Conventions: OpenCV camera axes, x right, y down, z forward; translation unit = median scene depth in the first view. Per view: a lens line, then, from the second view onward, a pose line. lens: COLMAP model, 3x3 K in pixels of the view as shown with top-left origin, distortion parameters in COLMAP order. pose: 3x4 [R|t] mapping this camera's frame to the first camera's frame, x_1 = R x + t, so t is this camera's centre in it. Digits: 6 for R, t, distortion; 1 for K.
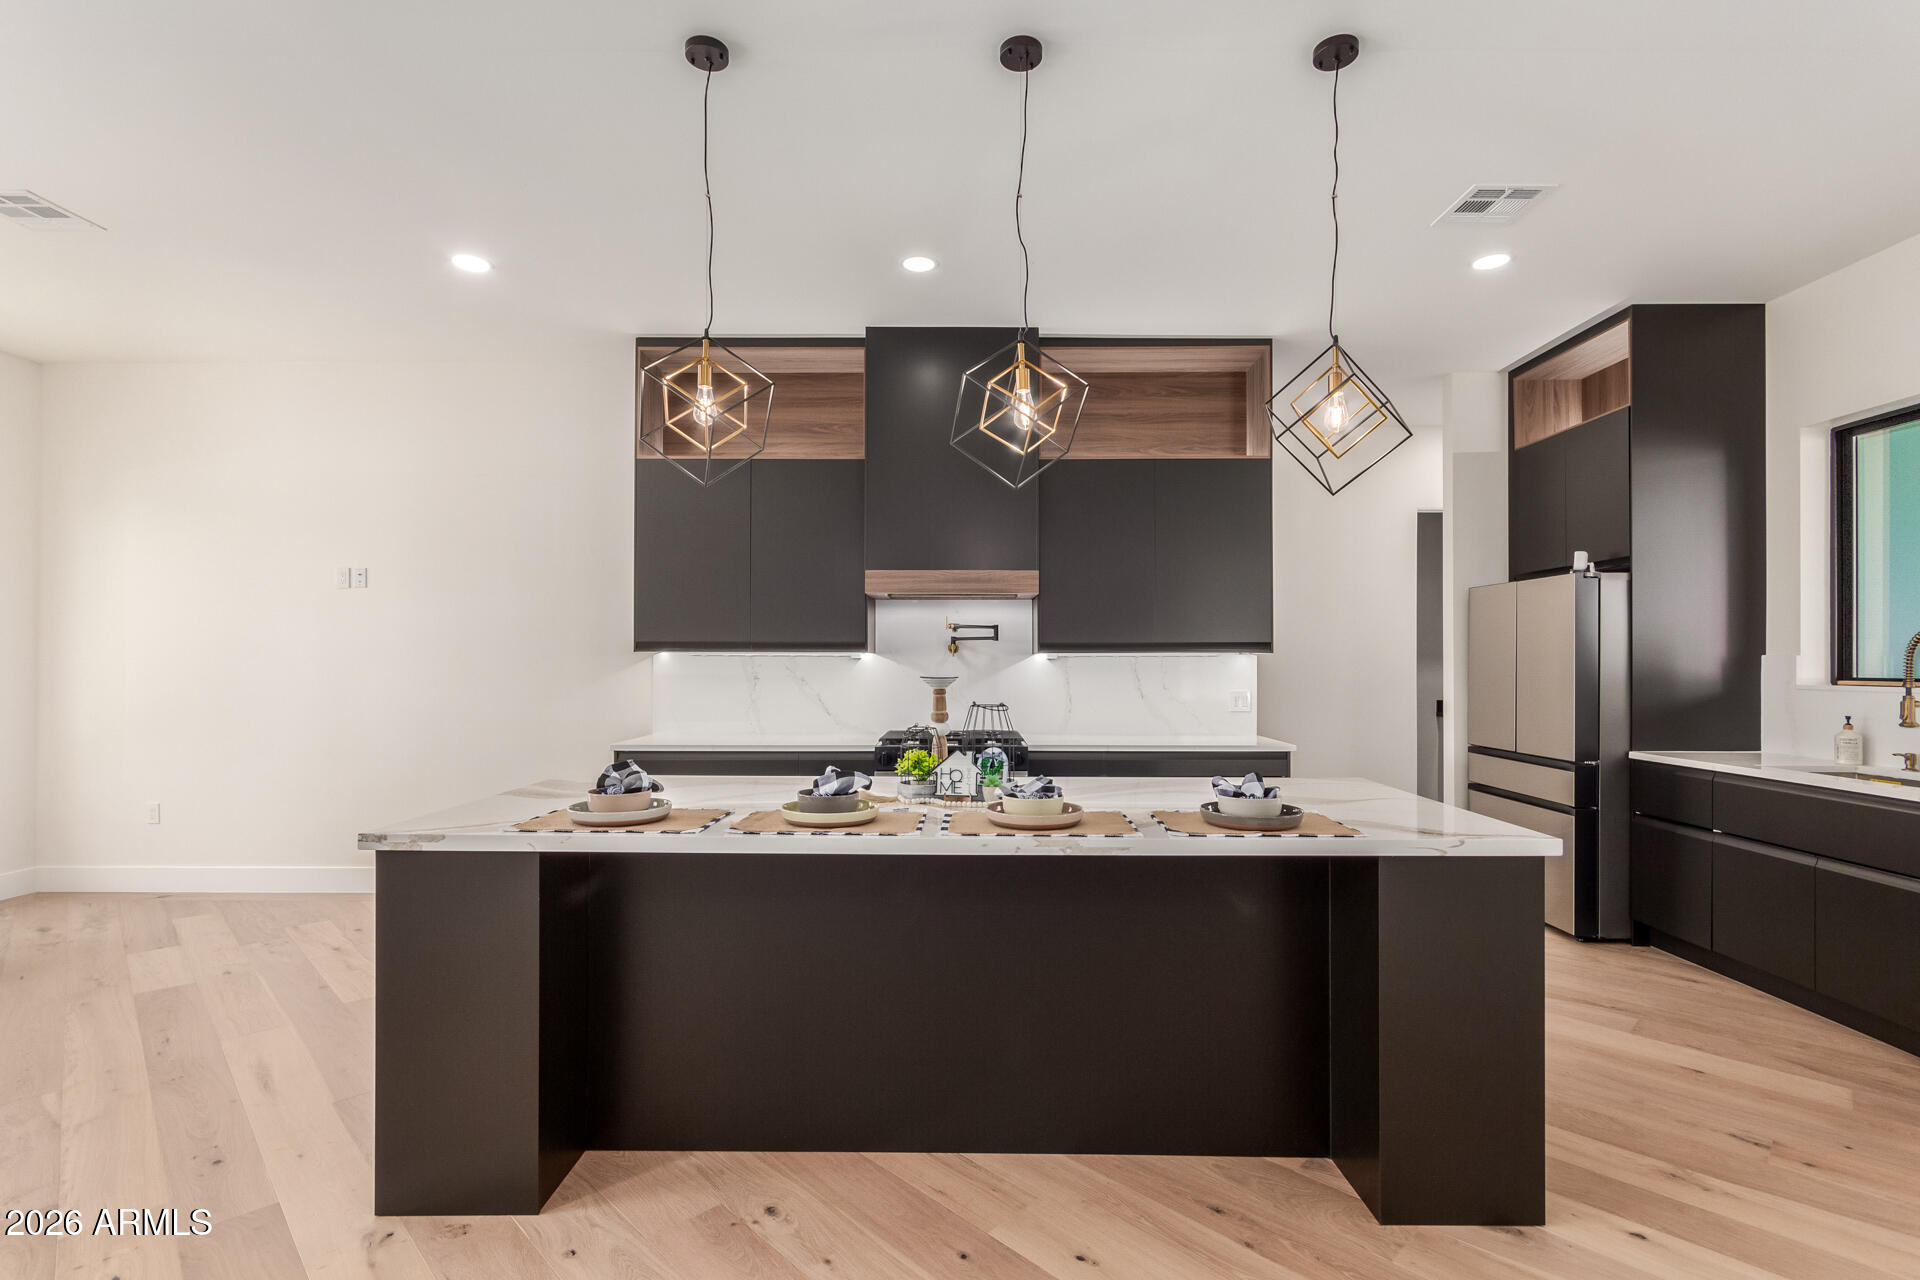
lens RADIAL K [[889.9, 0, 965.1], [0, 889.9, 657.8], [0, 0, 1]] dist [0.003678, 0.000727]
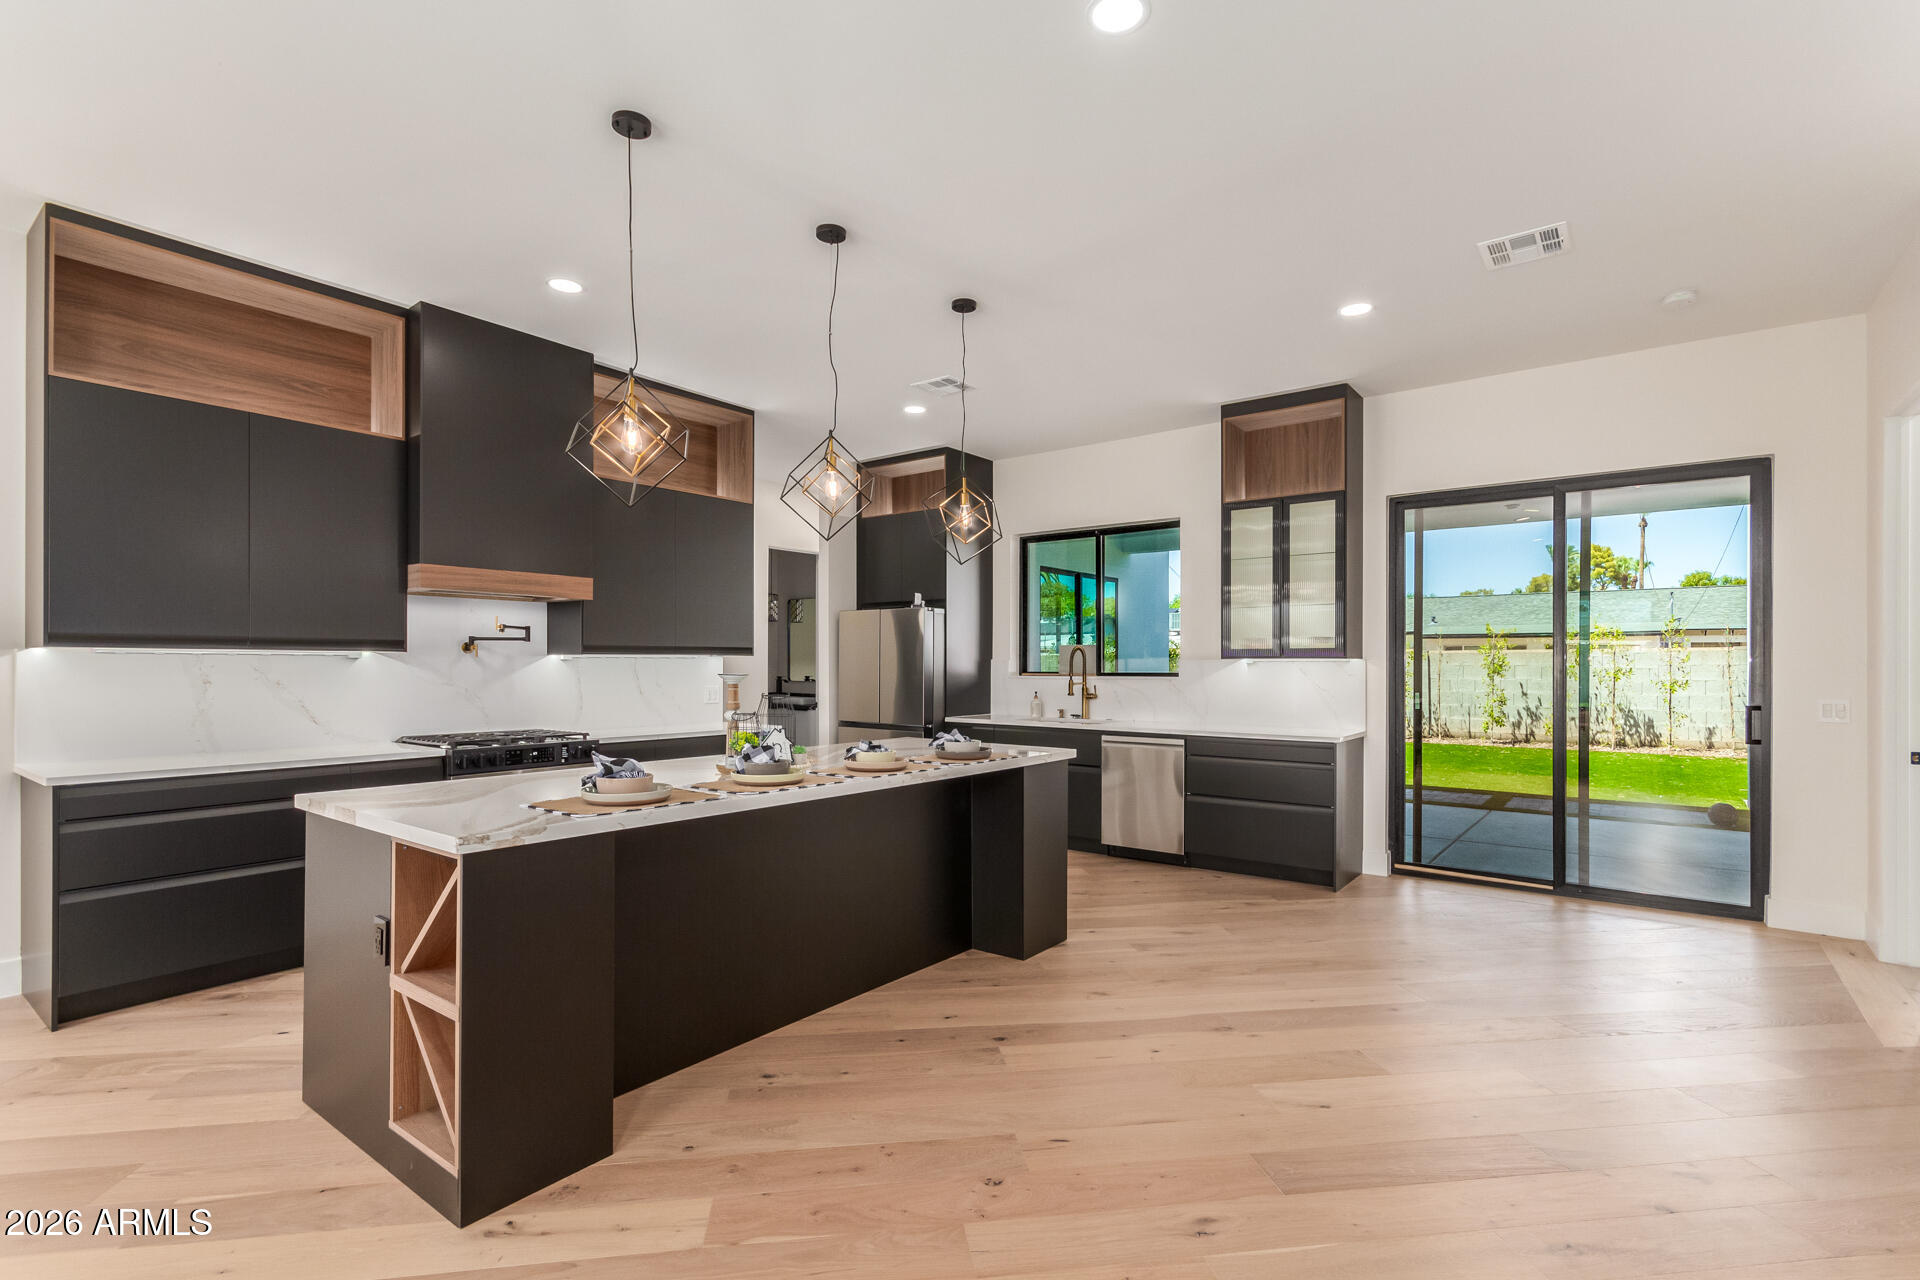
lens RADIAL K [[891.8, 0, 955.6], [0, 891.8, 664.6], [0, 0, 1]] dist [0.003224, 0.000718]
pose [[0.599888, -0.000083, 0.800084, -0.526283], [-0.004762, 0.999982, 0.003674, 0.001305], [-0.800070, -0.006014, 0.599877, -0.006859]]
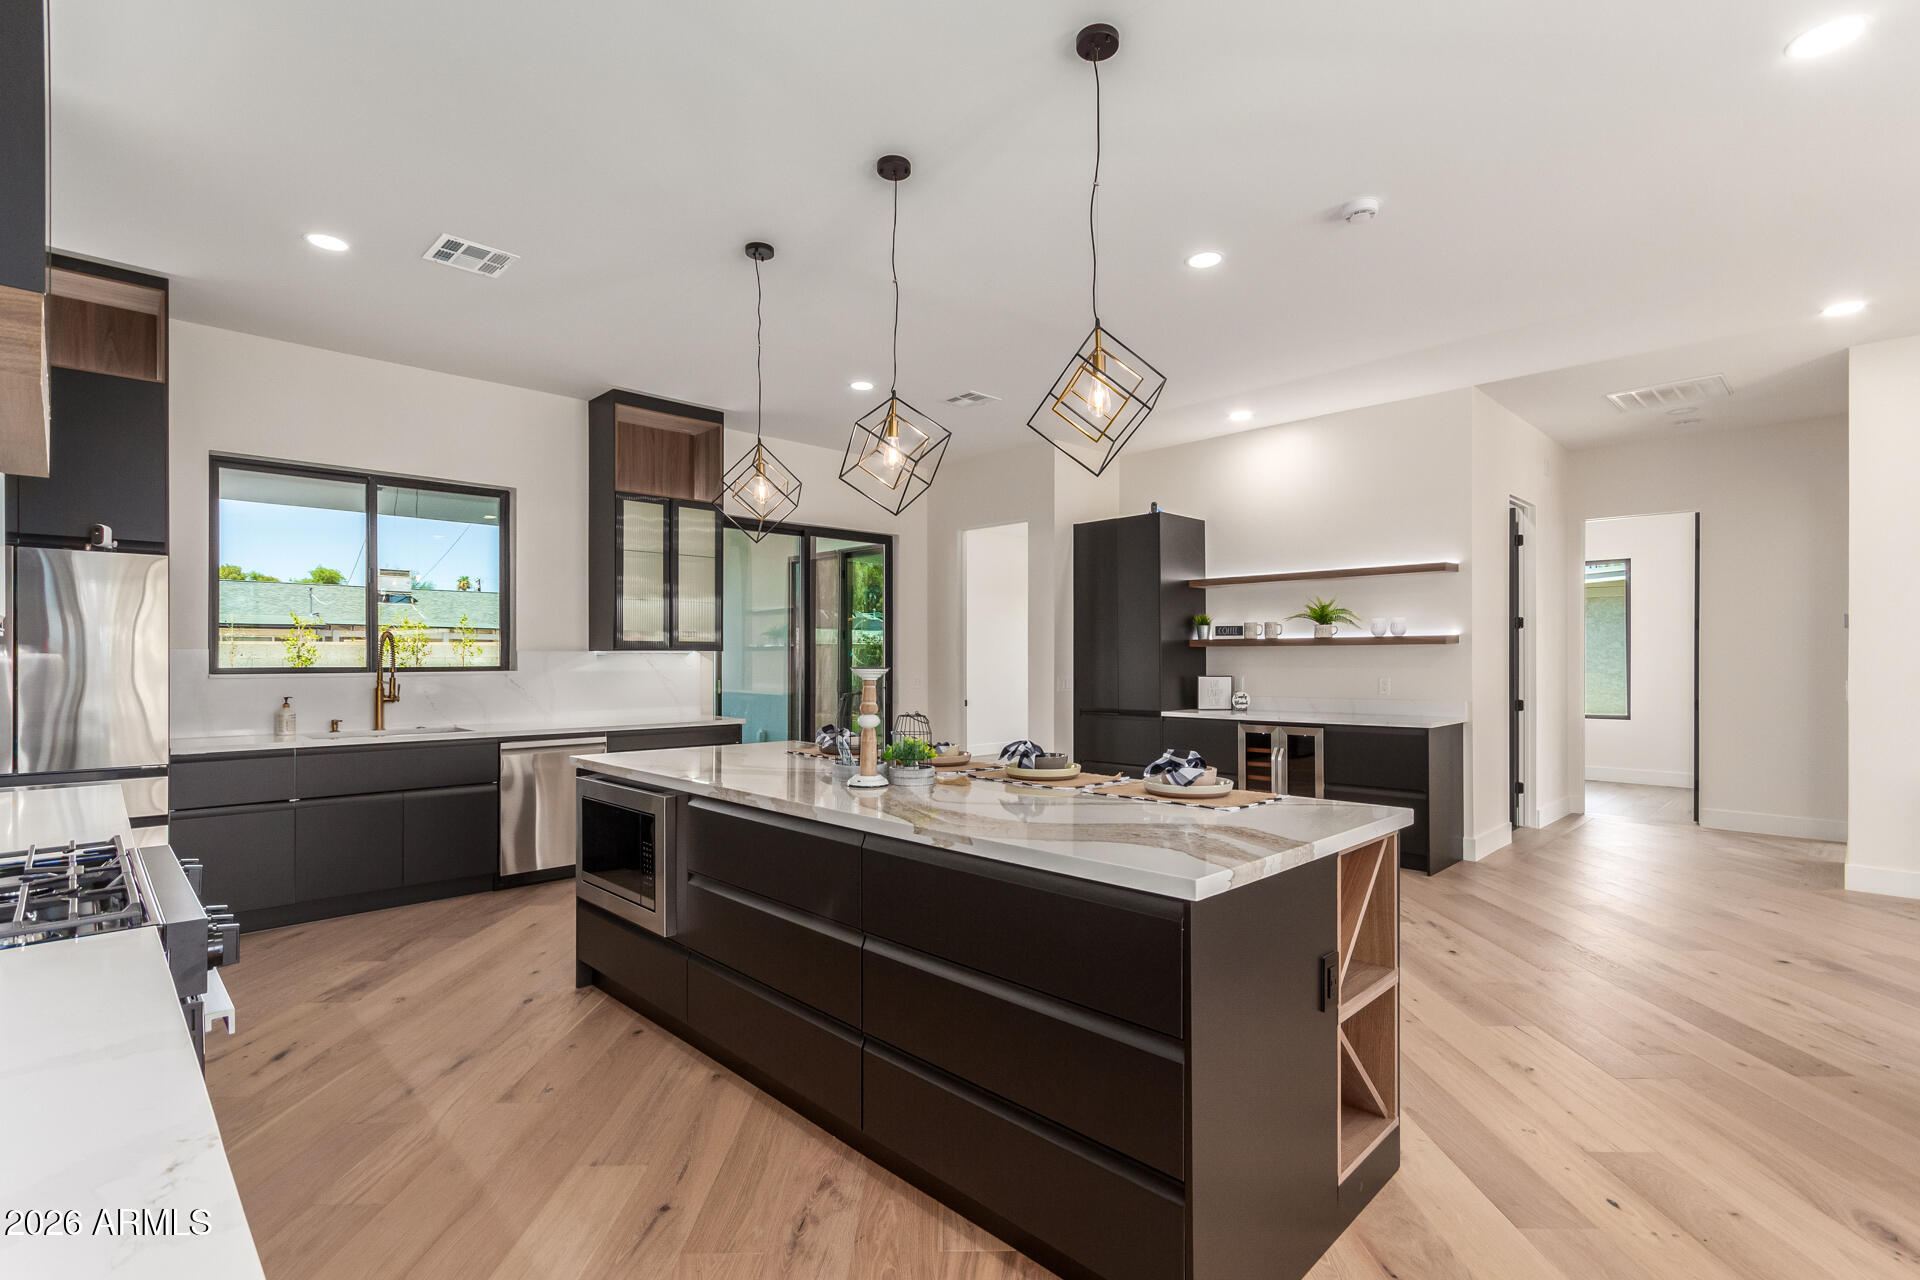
lens RADIAL K [[892.9, 0, 962.0], [0, 892.9, 659.4], [0, 0, 1]] dist [0.000363, 0.000434]
pose [[-0.711339, -0.001525, 0.702848, -0.489891], [-0.002947, 0.999995, -0.000812, 0.007918], [-0.702843, -0.002649, -0.711340, 1.007800]]
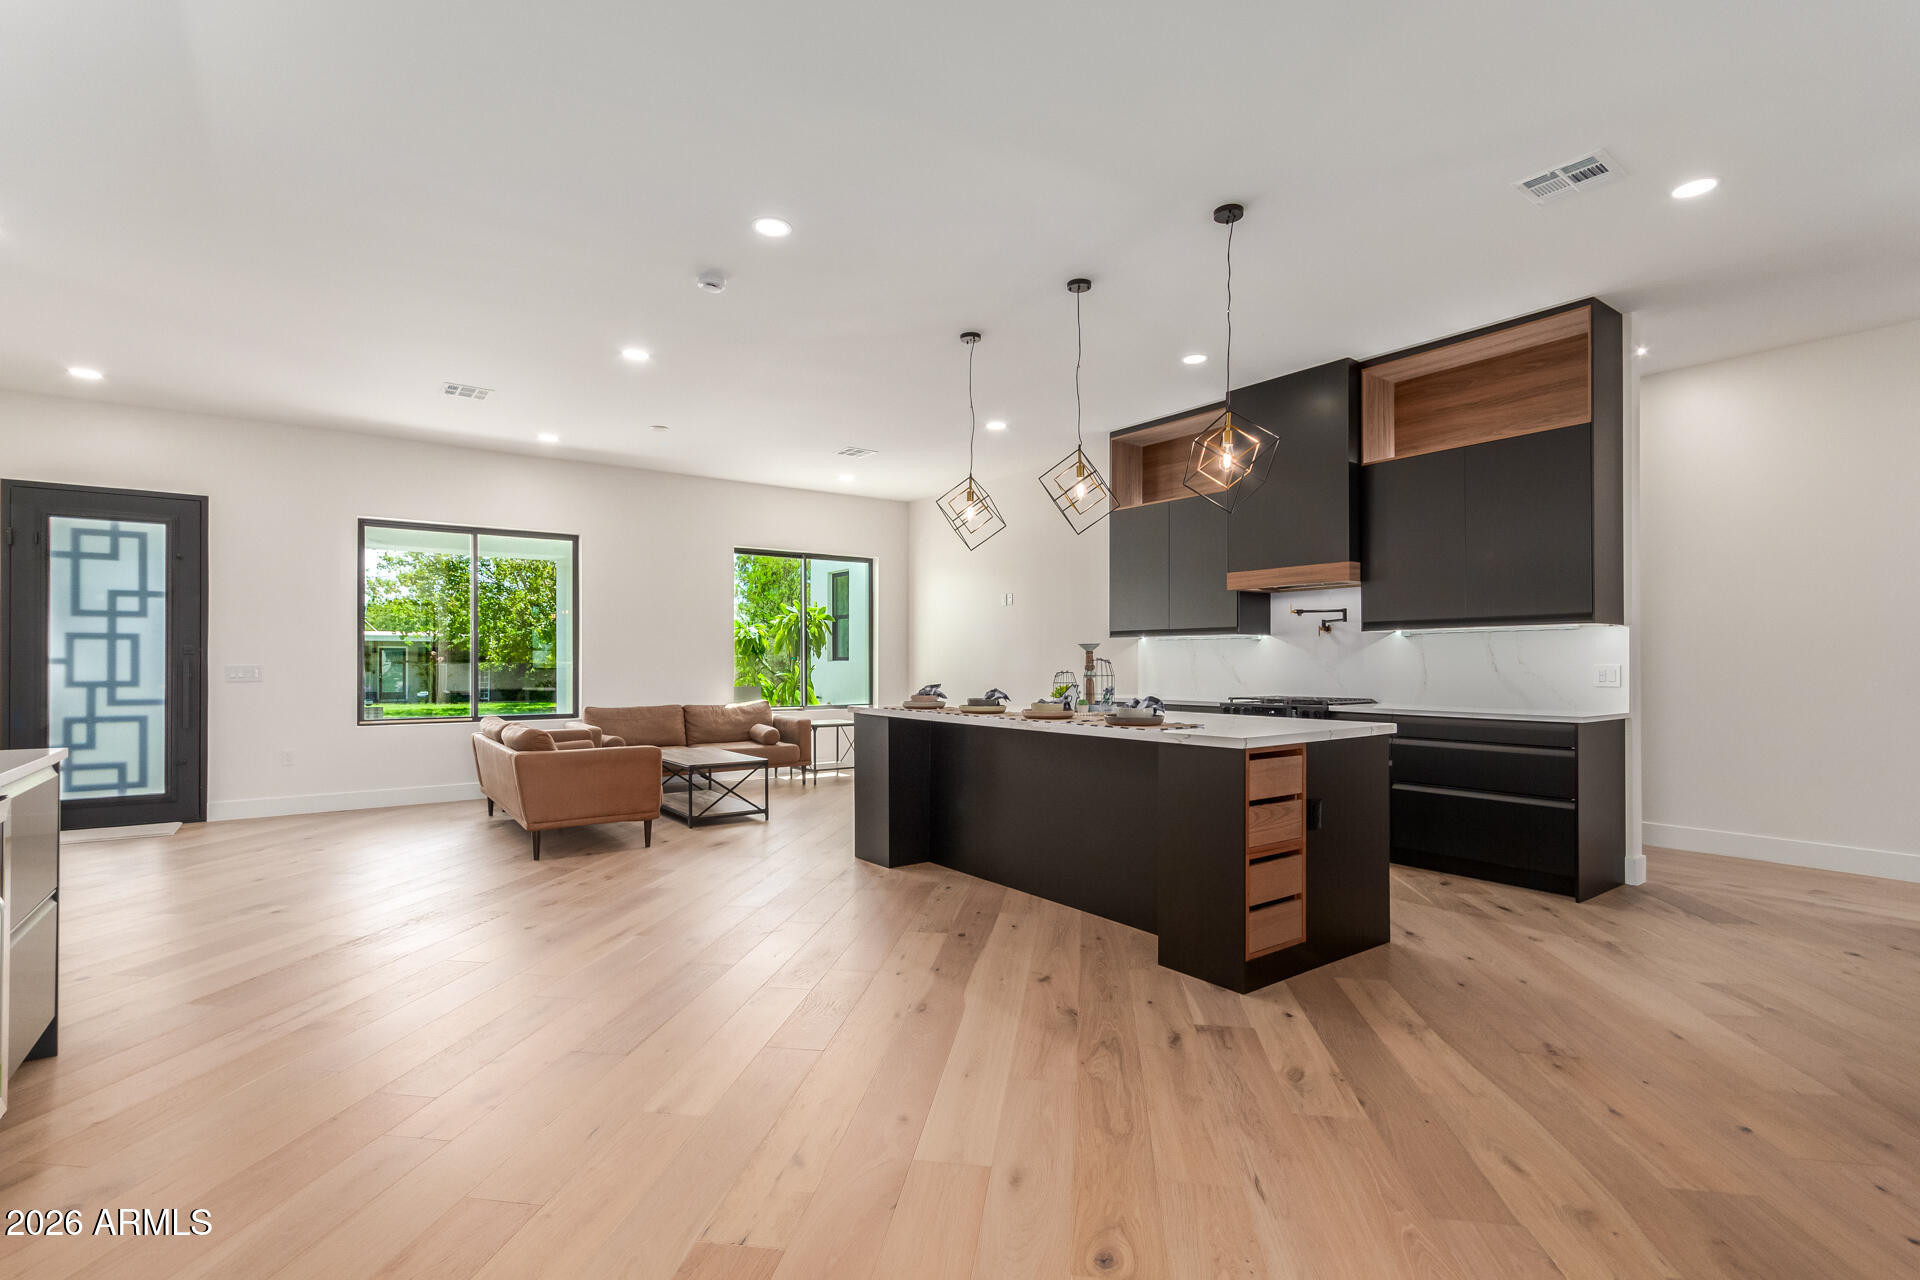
lens RADIAL K [[892.9, 0, 962.0], [0, 892.9, 659.4], [0, 0, 1]] dist [0.000363, 0.000434]
pose [[0.601620, -0.004269, -0.798771, 0.728437], [0.003632, 0.999990, -0.002608, 0.034531], [0.798774, -0.001332, 0.601630, -0.130827]]
